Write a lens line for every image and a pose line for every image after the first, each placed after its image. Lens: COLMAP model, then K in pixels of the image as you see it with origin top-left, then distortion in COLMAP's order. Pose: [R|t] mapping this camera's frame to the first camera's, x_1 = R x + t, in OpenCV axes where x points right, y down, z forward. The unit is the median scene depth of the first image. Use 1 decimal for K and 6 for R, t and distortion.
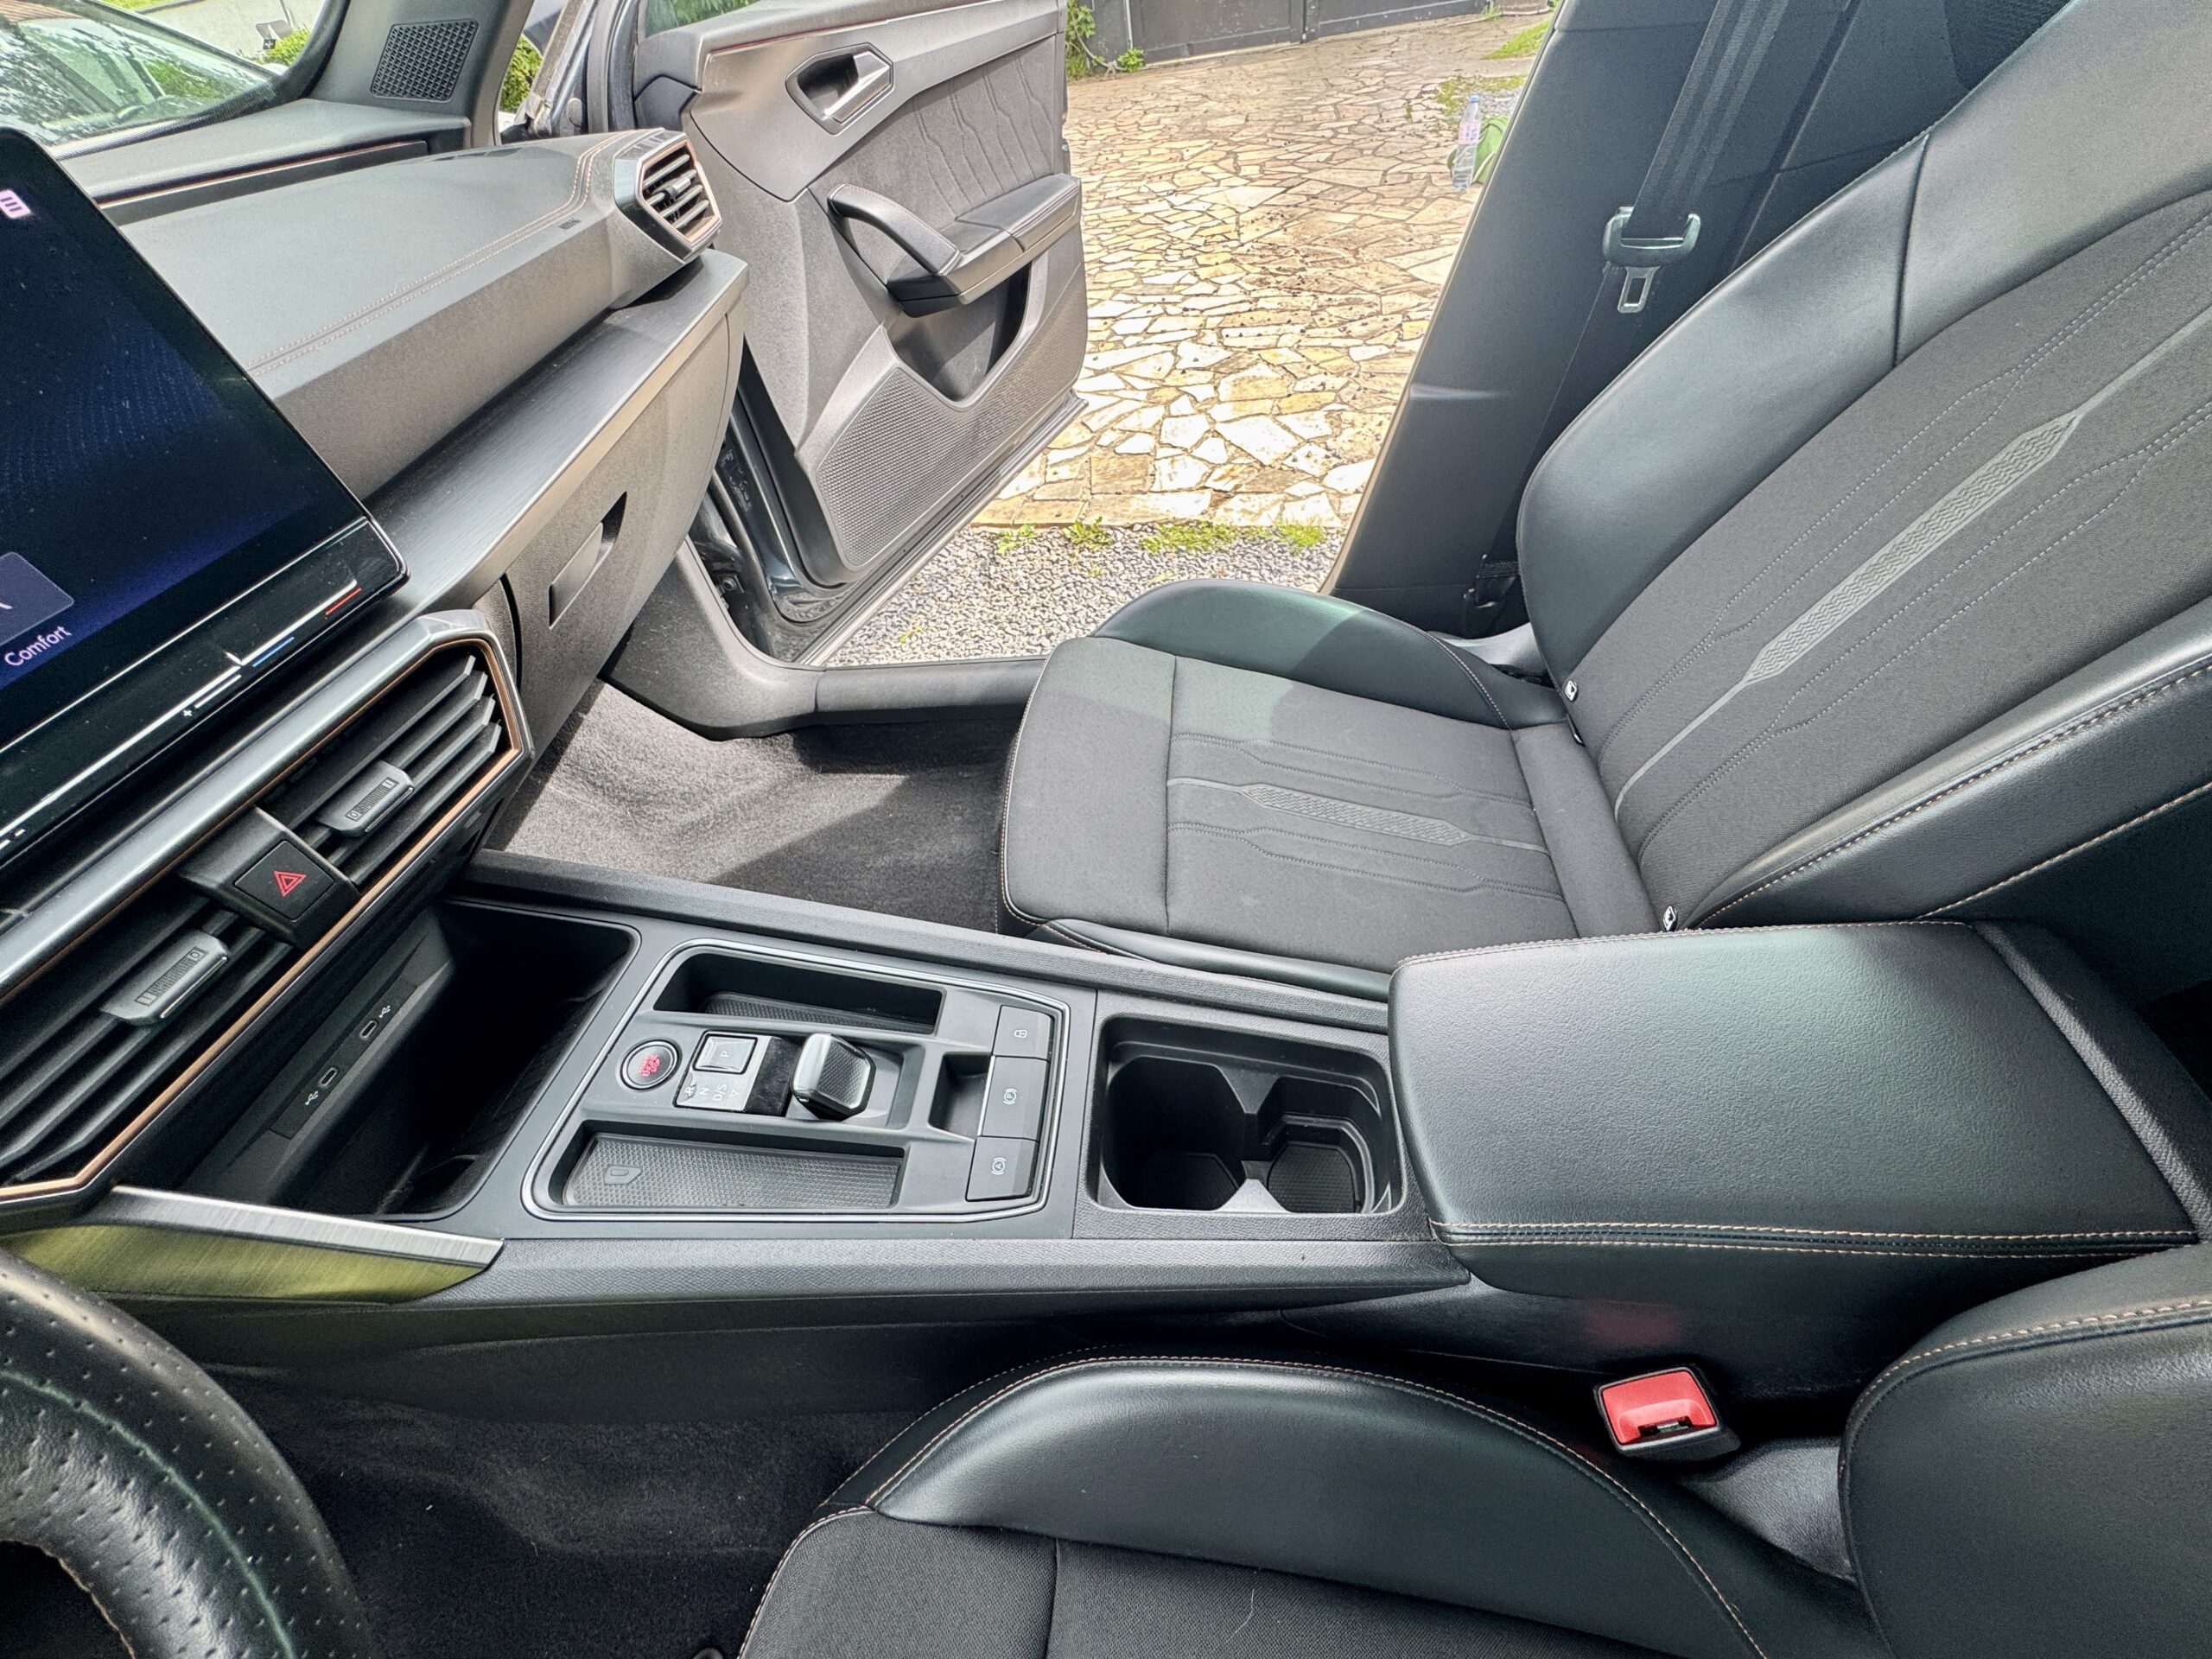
lens RADIAL K [[889.0, 0, 1108.2], [0, 889.0, 825.1], [0, 0, 1]] dist [-0.003782, 0.000355]
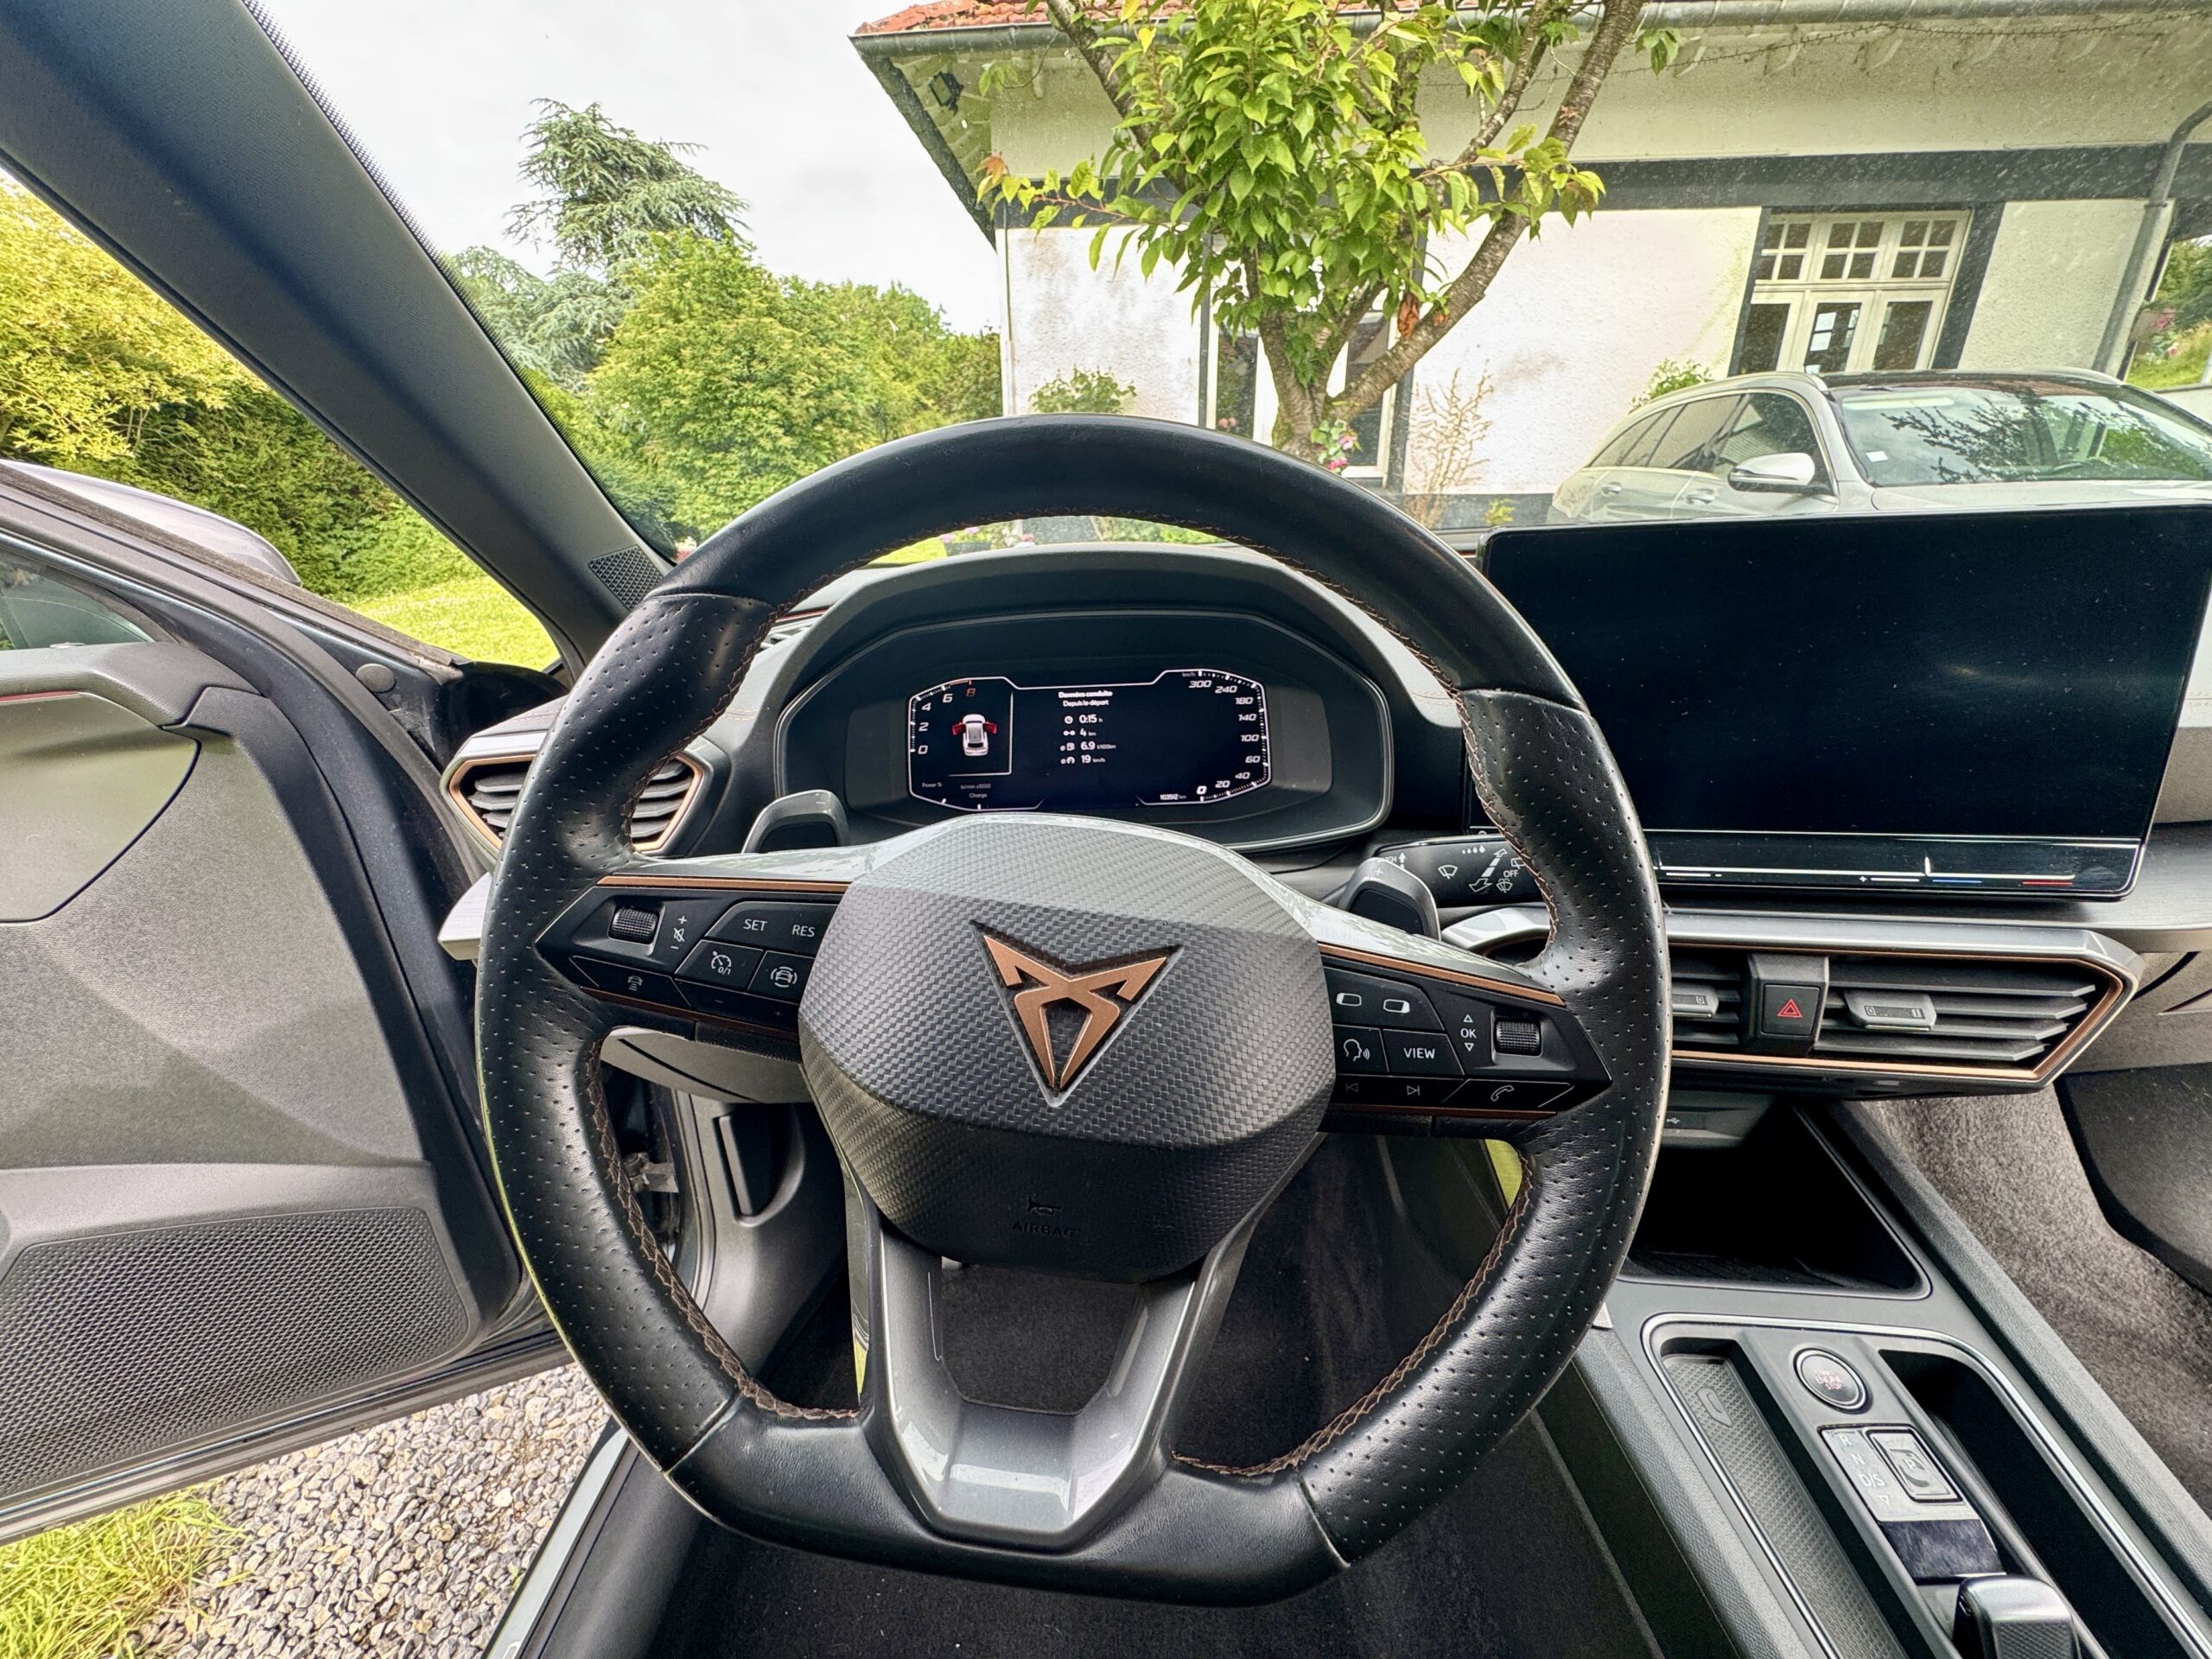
lens RADIAL K [[889.0, 0, 1103.8], [0, 889.0, 824.2], [0, 0, 1]] dist [-0.003782, 0.000355]
pose [[0.079966, 0.469368, -0.879374, -0.020005], [-0.698575, 0.655696, 0.286454, 0.068544], [0.711054, 0.591403, 0.380322, -0.090857]]
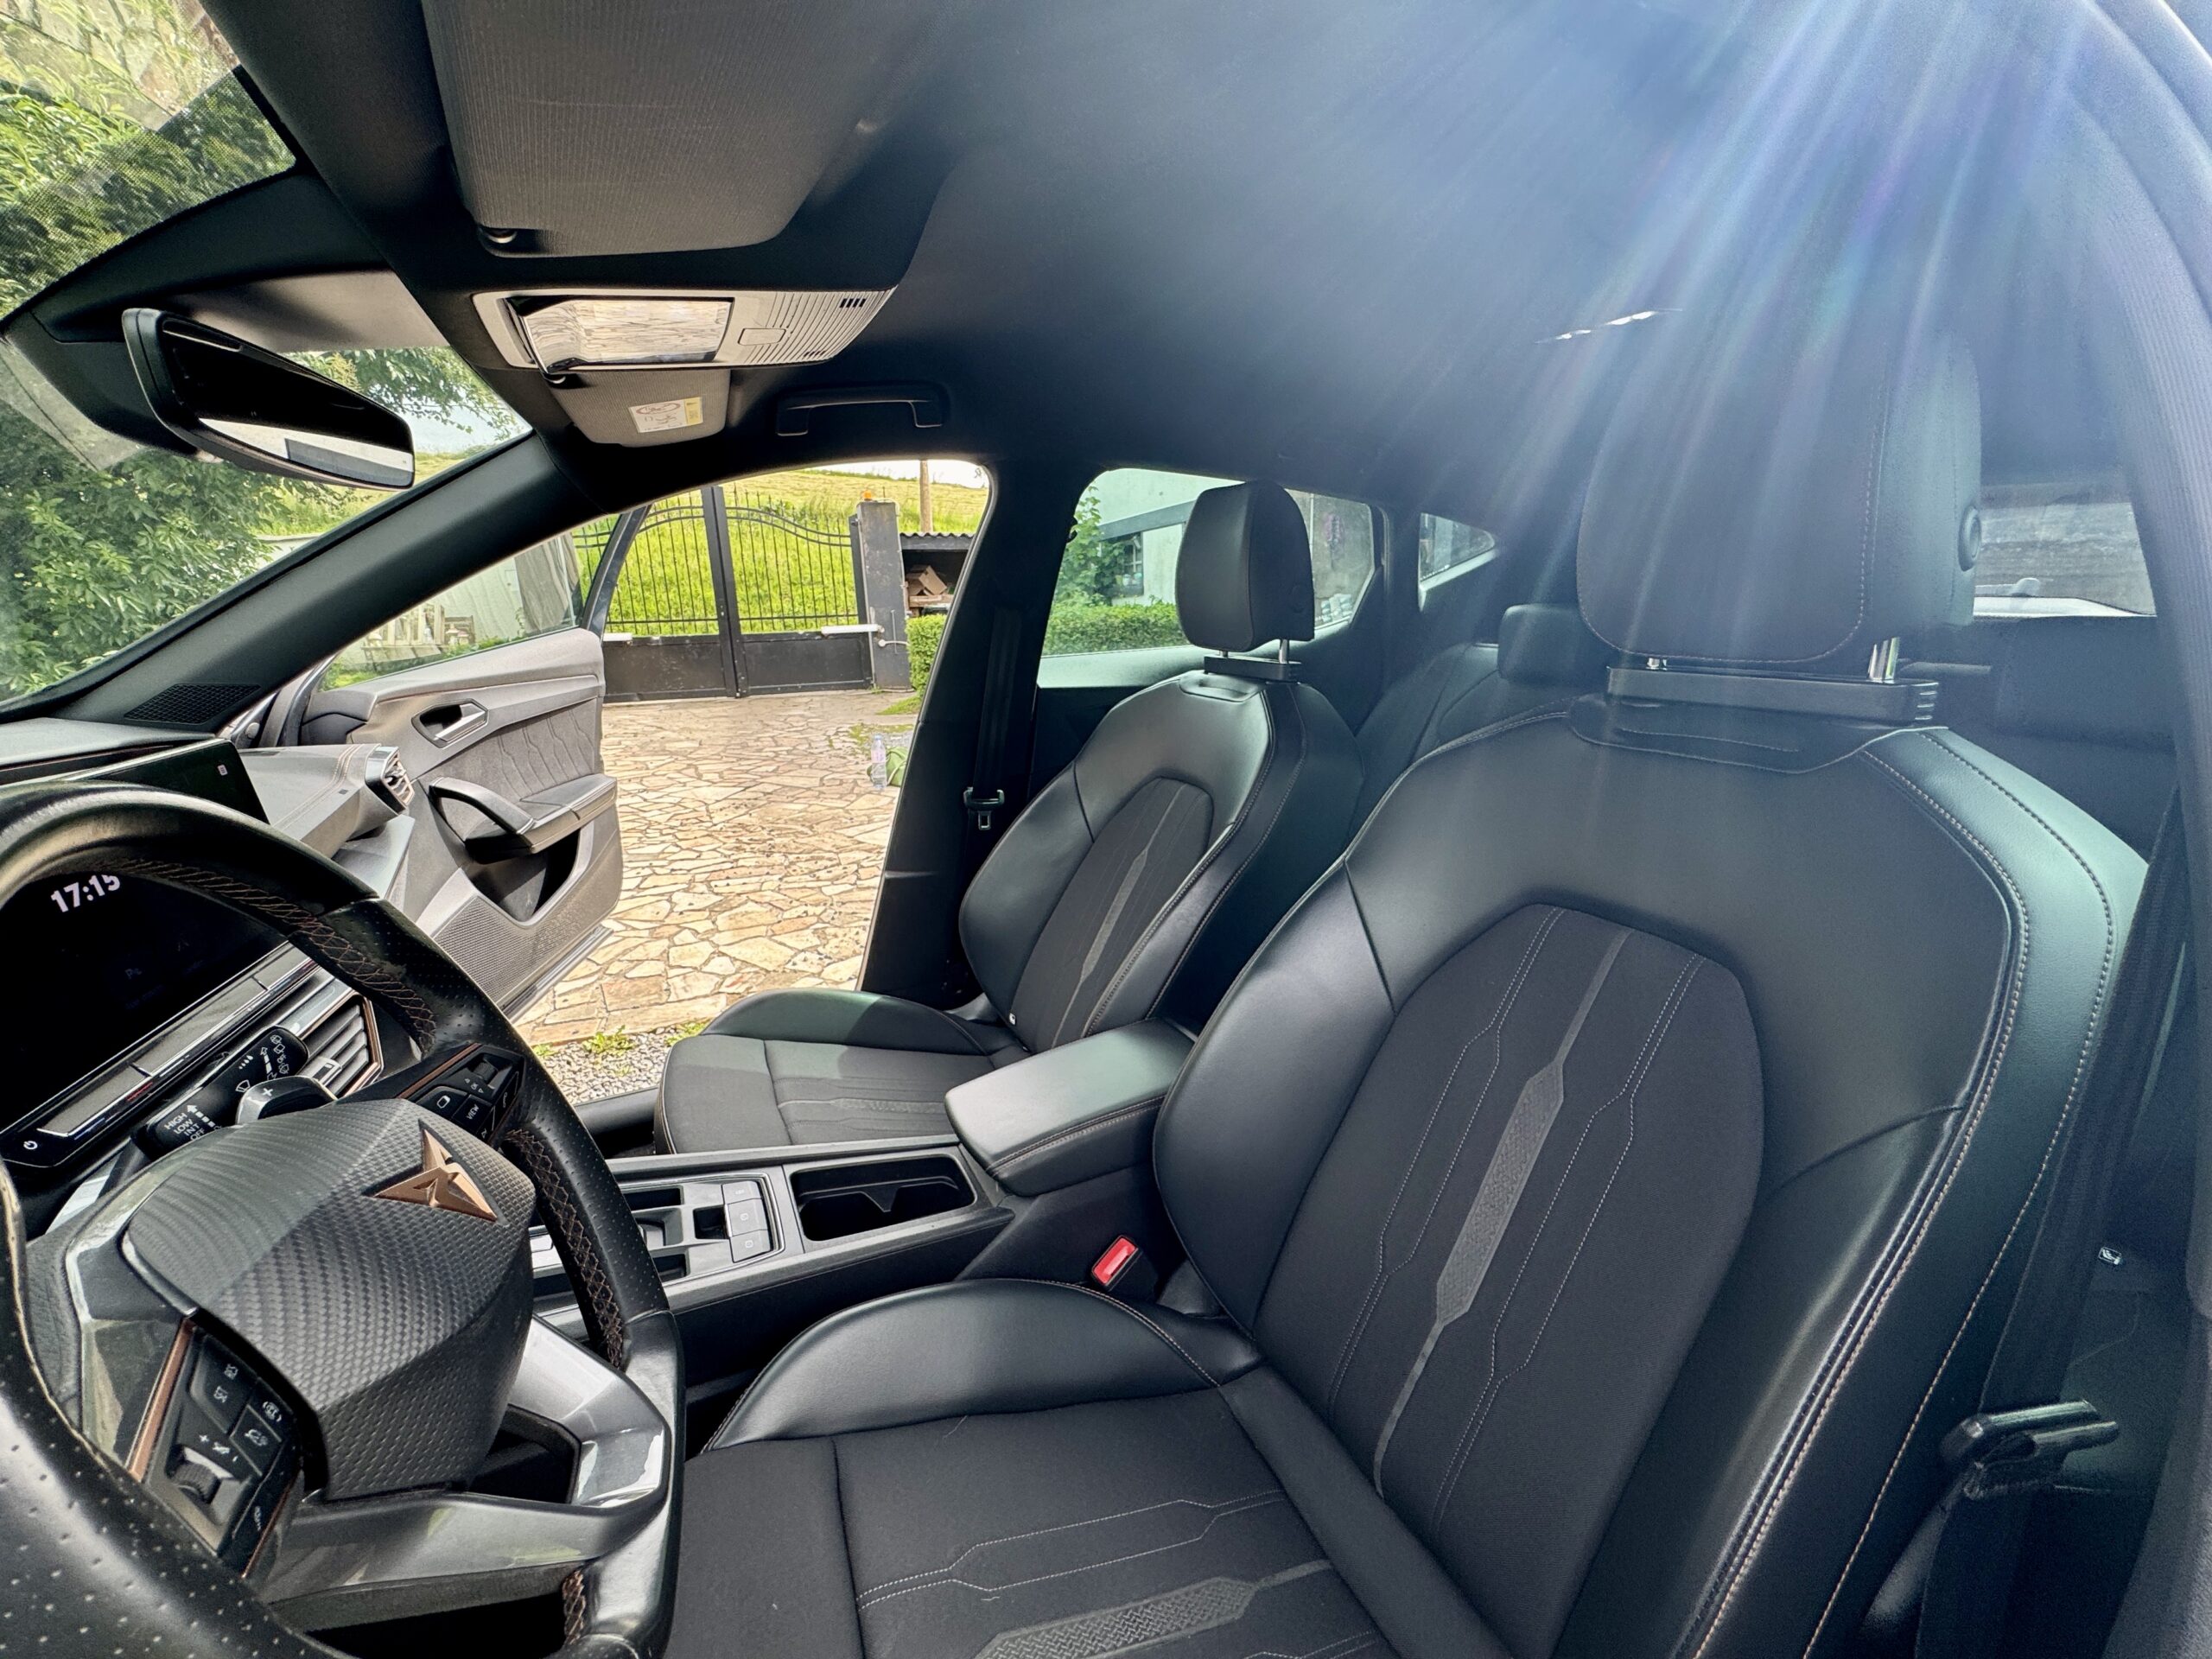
lens RADIAL K [[889.0, 0, 1103.2], [0, 889.0, 829.9], [0, 0, 1]] dist [-0.003782, 0.000355]
pose [[0.845652, -0.020807, 0.533329, -0.176308], [0.309369, 0.833367, -0.458028, 0.285872], [-0.434929, 0.552328, 0.711176, -0.368600]]
